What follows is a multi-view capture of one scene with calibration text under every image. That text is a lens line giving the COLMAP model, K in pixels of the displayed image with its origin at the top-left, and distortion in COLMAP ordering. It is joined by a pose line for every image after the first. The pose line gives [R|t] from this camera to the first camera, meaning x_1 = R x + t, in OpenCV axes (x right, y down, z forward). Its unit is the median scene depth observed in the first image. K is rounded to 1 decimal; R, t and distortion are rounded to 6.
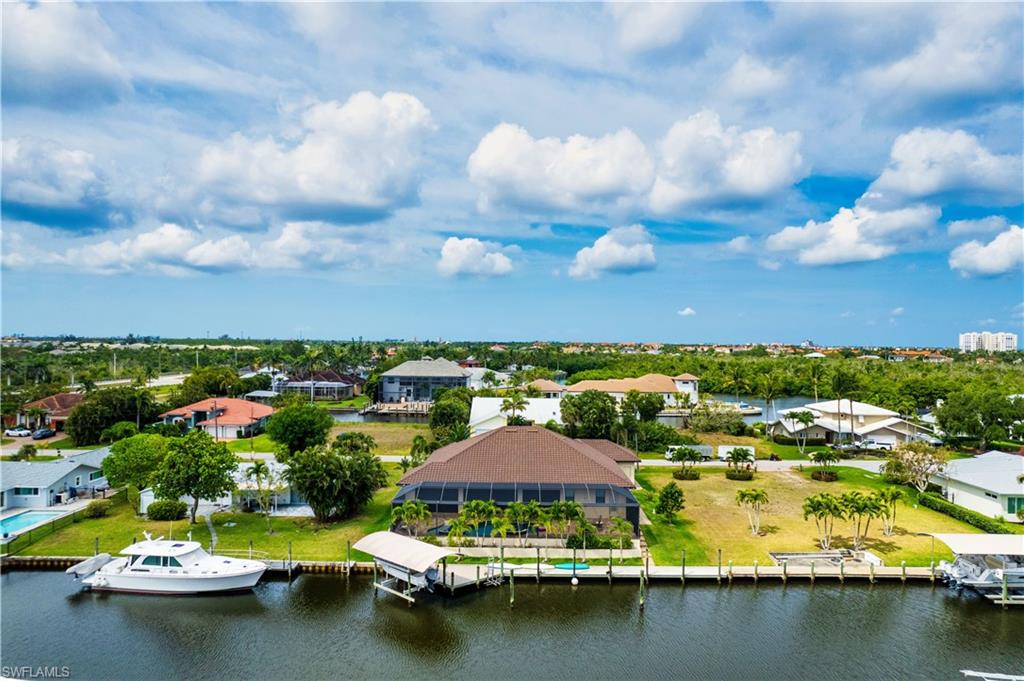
lens RADIAL K [[655.3, 0, 511.4], [0, 655.3, 328.6], [0, 0, 1]] dist [-0.067658, 0.053873]
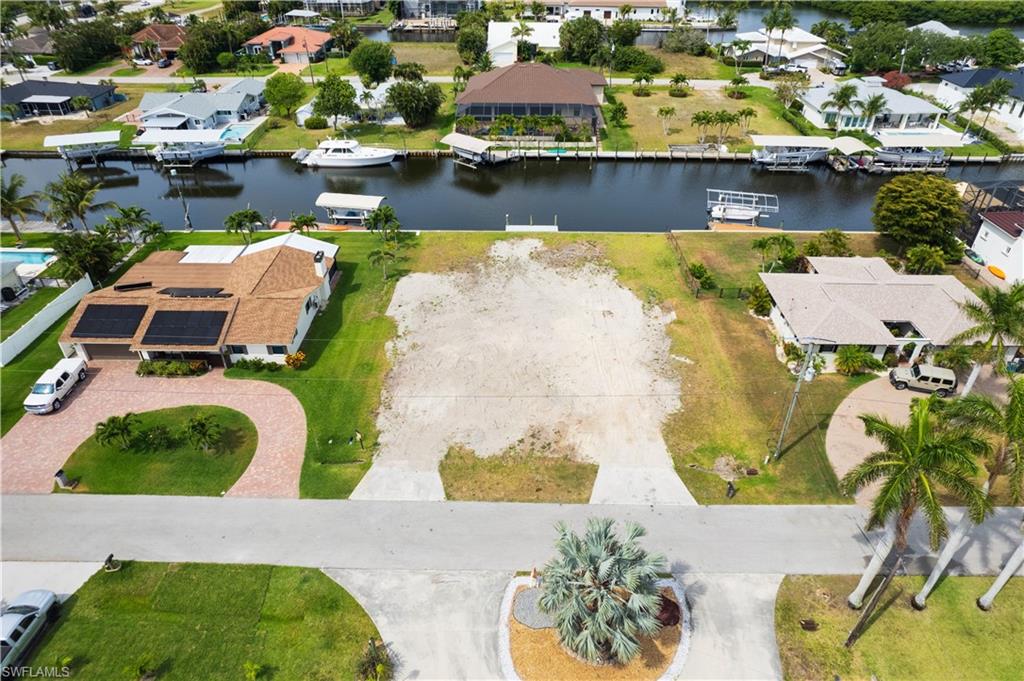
lens RADIAL K [[655.3, 0, 511.2], [0, 655.3, 349.5], [0, 0, 1]] dist [-0.067658, 0.053873]
pose [[0.999984, -0.004342, -0.003627, -0.031521], [0.005644, 0.808658, 0.588252, -0.254821], [0.000379, -0.588263, 0.808670, -0.787240]]
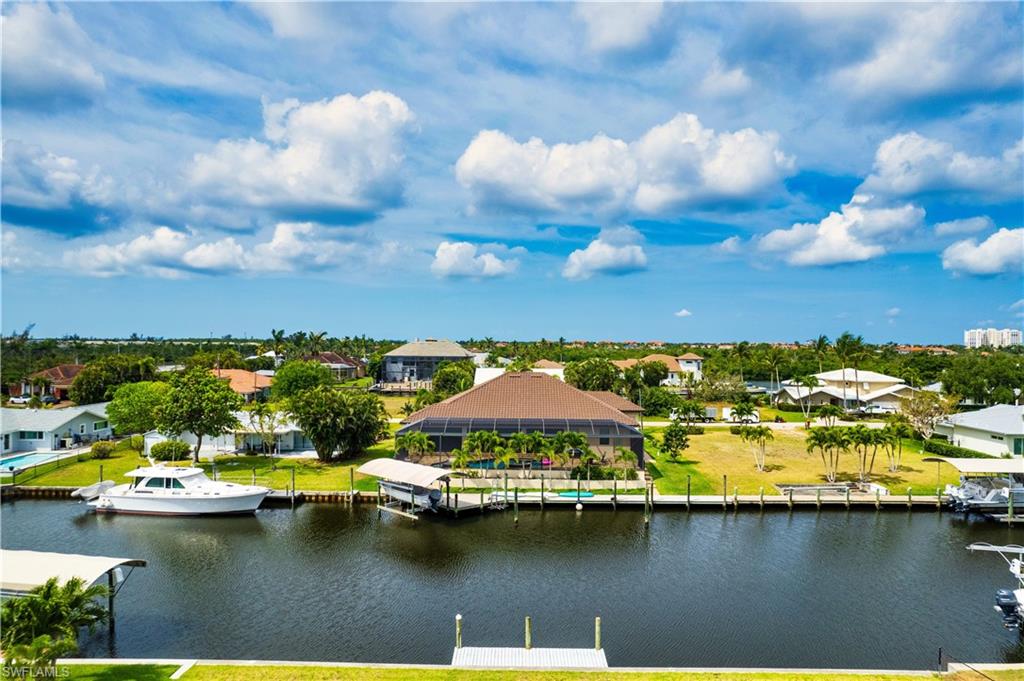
lens RADIAL K [[655.3, 0, 511.7], [0, 655.3, 333.0], [0, 0, 1]] dist [-0.067658, 0.053873]
pose [[0.999984, -0.002734, -0.004932, -0.000009], [0.002753, 0.999989, 0.003882, 0.109131], [0.004922, -0.003895, 0.999980, 0.002374]]
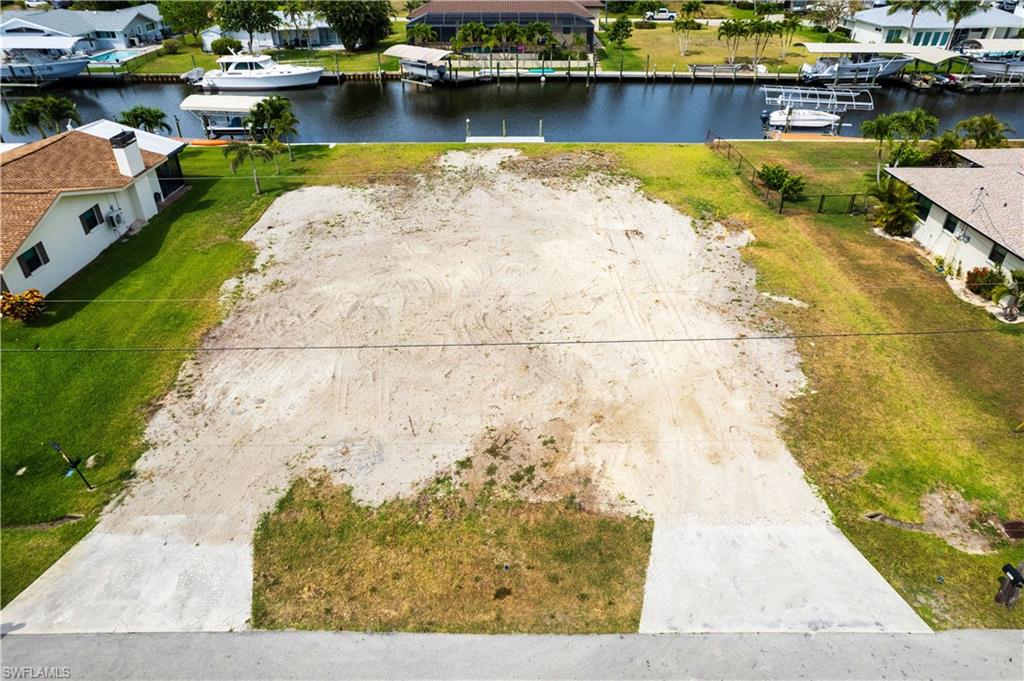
lens RADIAL K [[655.3, 0, 509.8], [0, 655.3, 348.4], [0, 0, 1]] dist [-0.067658, 0.053873]
pose [[0.999769, -0.018113, 0.011606, -0.001533], [0.008387, 0.824989, 0.565086, 0.069312], [-0.019810, -0.564858, 0.824950, -0.448824]]
